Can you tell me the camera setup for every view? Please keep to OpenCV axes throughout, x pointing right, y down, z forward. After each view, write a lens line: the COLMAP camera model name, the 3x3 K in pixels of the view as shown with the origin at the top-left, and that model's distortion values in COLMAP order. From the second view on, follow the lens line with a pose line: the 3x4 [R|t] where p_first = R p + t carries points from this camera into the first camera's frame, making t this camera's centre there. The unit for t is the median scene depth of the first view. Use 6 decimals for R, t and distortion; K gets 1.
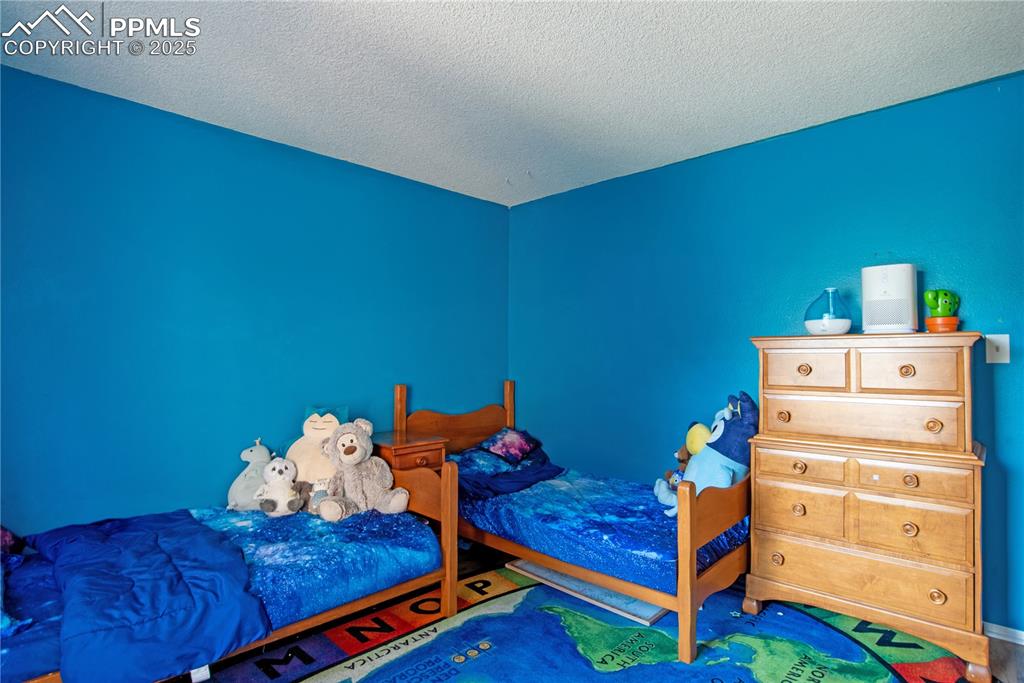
lens RADIAL K [[551.9, 0, 514.2], [0, 551.9, 346.9], [0, 0, 1]] dist [-0.006249, -0.000759]
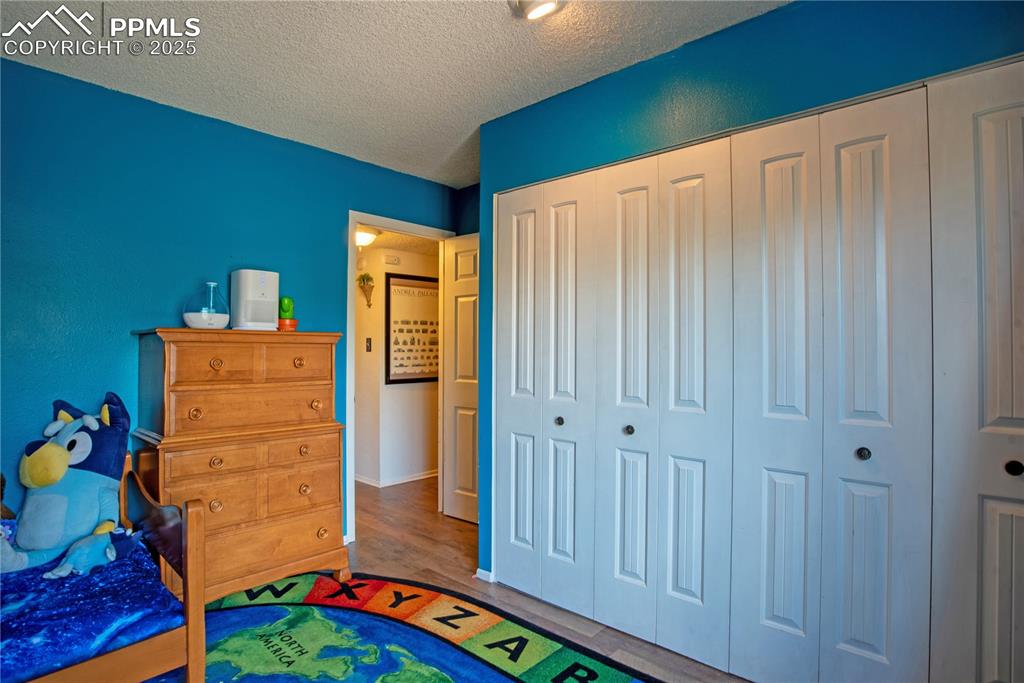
lens RADIAL K [[551.9, 0, 512.4], [0, 551.9, 345.0], [0, 0, 1]] dist [-0.006249, -0.000759]
pose [[-0.024935, 0.013133, 0.999603, -0.503187], [-0.022726, 0.999648, -0.013701, 0.010232], [-0.999431, -0.023058, -0.024628, 0.519470]]
